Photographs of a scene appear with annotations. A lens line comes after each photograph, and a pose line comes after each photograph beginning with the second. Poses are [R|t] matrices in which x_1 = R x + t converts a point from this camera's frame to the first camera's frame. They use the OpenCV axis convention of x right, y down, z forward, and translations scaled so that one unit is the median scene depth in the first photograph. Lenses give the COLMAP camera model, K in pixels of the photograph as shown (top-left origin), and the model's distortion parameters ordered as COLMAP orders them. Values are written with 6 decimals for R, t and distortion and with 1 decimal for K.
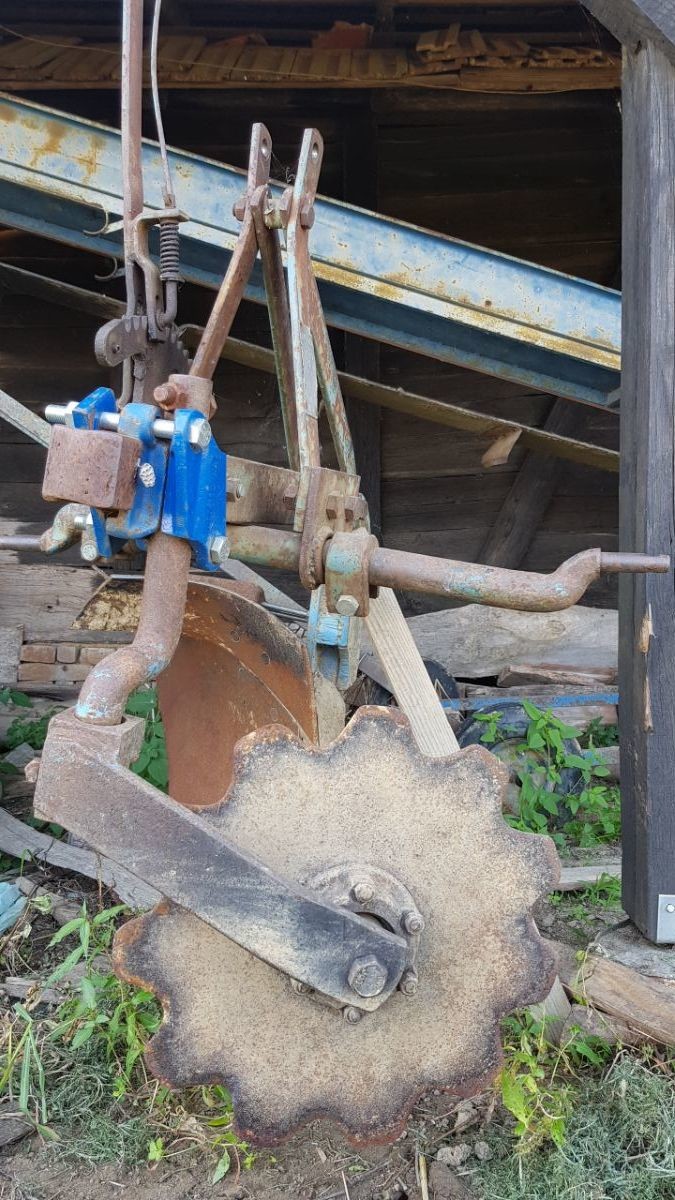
lens RADIAL K [[952.5, 0, 334.0], [0, 952.5, 599.8], [0, 0, 1]] dist [0.031091, -0.076993]
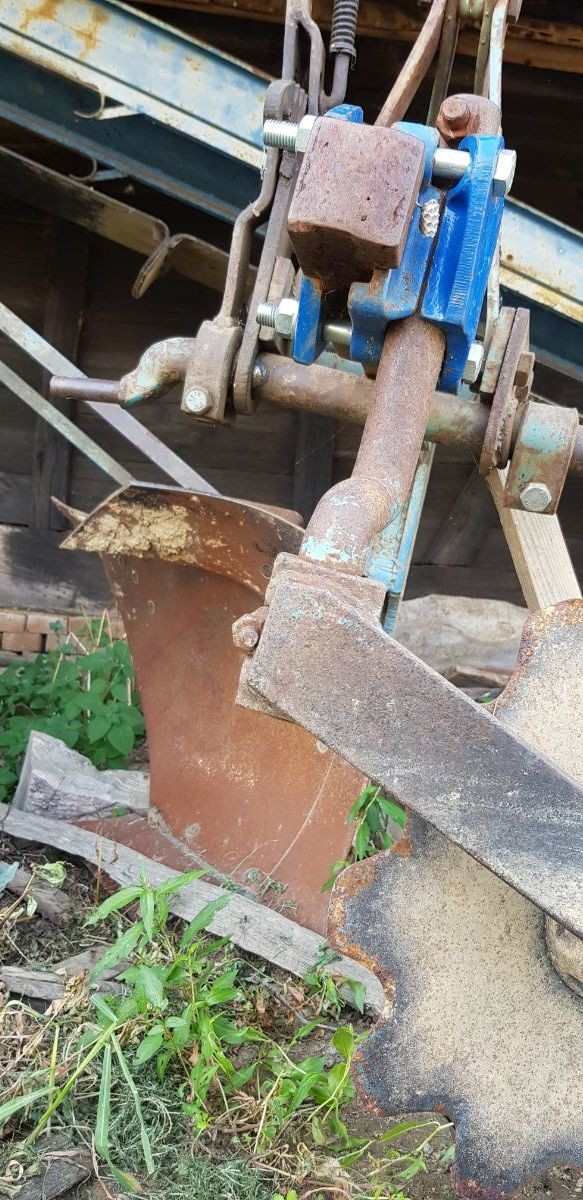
lens RADIAL K [[951.0, 0, 304.4], [0, 951.0, 605.9], [0, 0, 1]] dist [0.022711, -0.068509]
pose [[0.988731, 0.080501, 0.126218, -0.173490], [-0.078373, 0.996687, -0.021738, 0.083337], [-0.127550, 0.011601, 0.991764, 0.167151]]
